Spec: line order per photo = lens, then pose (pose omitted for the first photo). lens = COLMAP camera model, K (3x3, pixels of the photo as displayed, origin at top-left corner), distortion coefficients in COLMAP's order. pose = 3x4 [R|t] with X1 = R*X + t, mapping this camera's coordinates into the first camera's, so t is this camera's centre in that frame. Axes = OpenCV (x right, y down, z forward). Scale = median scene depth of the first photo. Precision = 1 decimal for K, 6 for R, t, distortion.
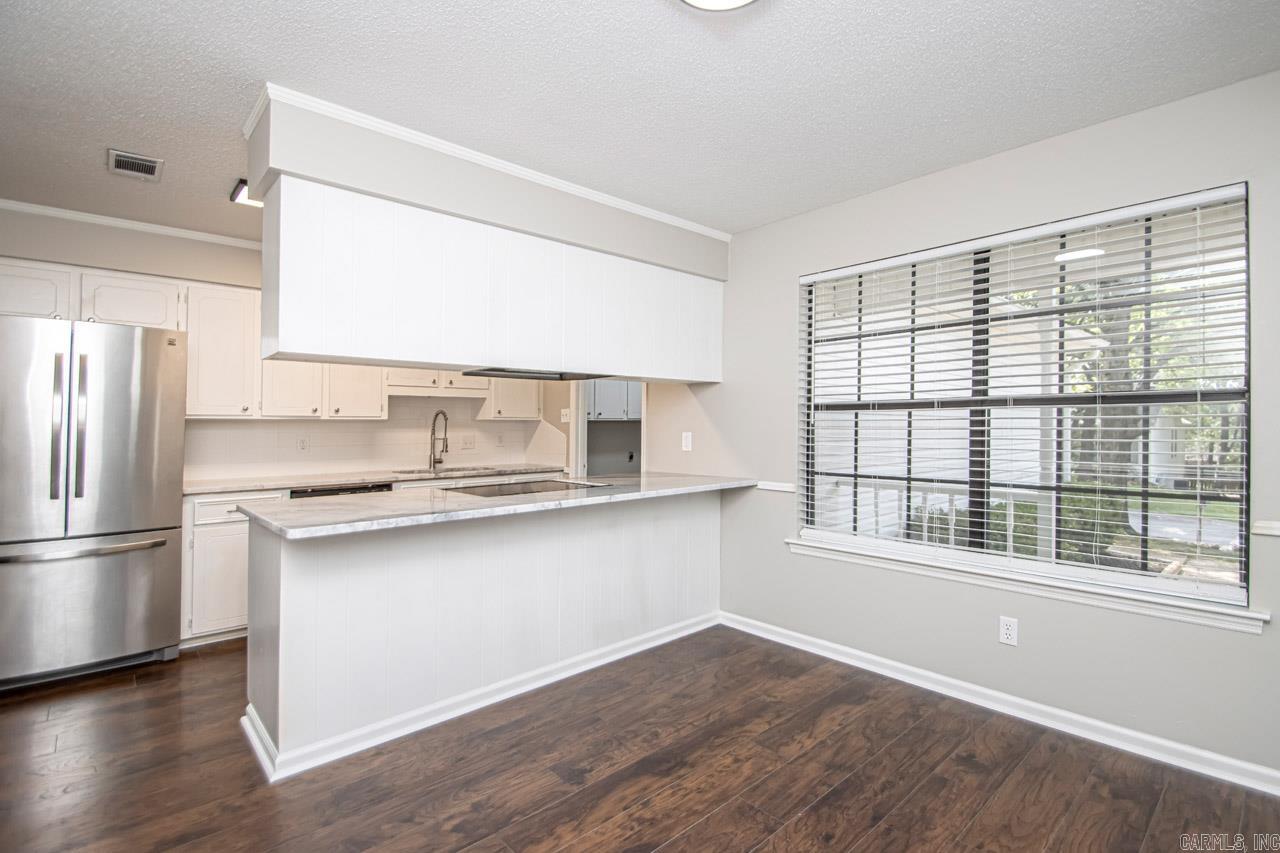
lens RADIAL K [[586.7, 0, 632.7], [0, 586.7, 413.8], [0, 0, 1]] dist [0.011831, -0.005910]
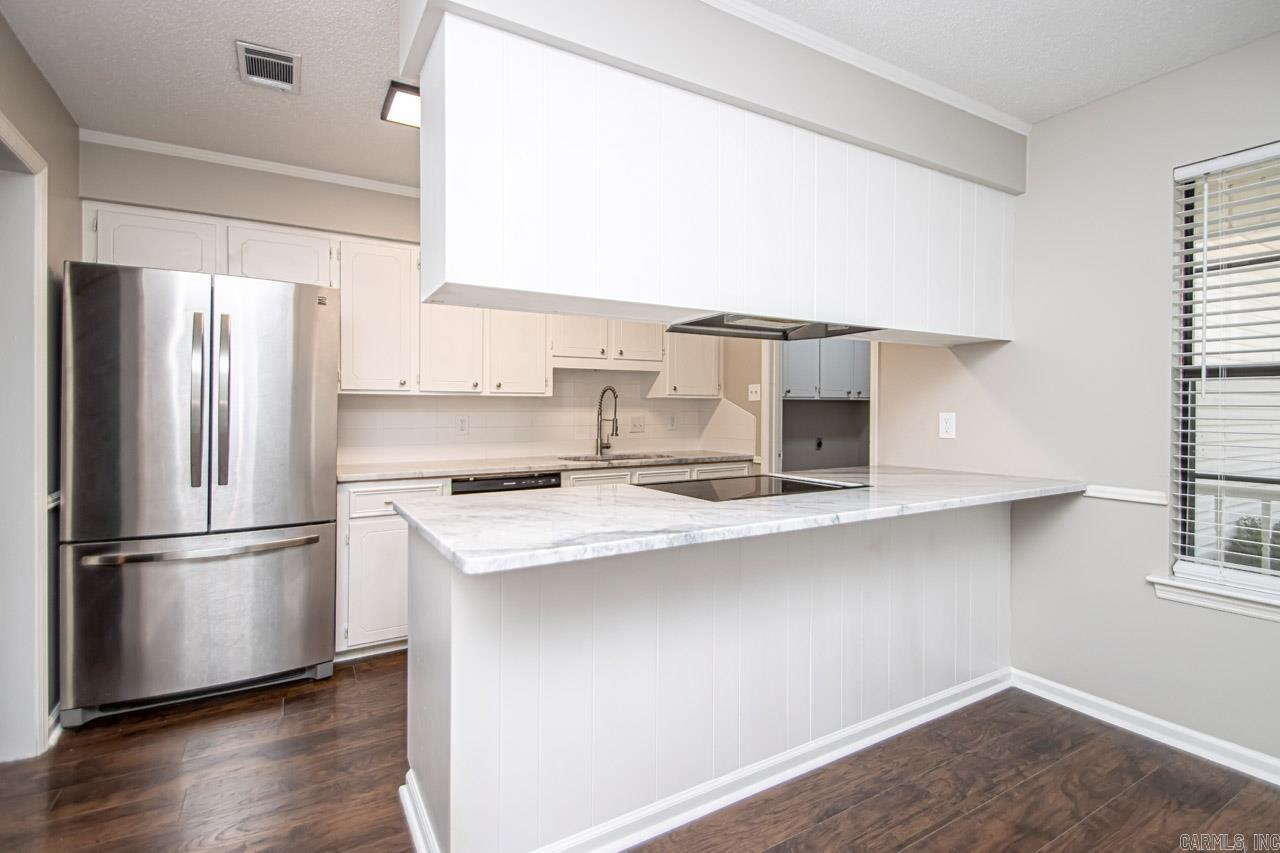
lens RADIAL K [[586.7, 0, 635.9], [0, 586.7, 411.9], [0, 0, 1]] dist [0.011831, -0.005910]
pose [[0.978585, 0.003855, -0.205808, -0.195945], [0.000845, 0.999741, 0.022748, 0.020618], [0.205842, -0.022434, 0.978328, 0.305547]]
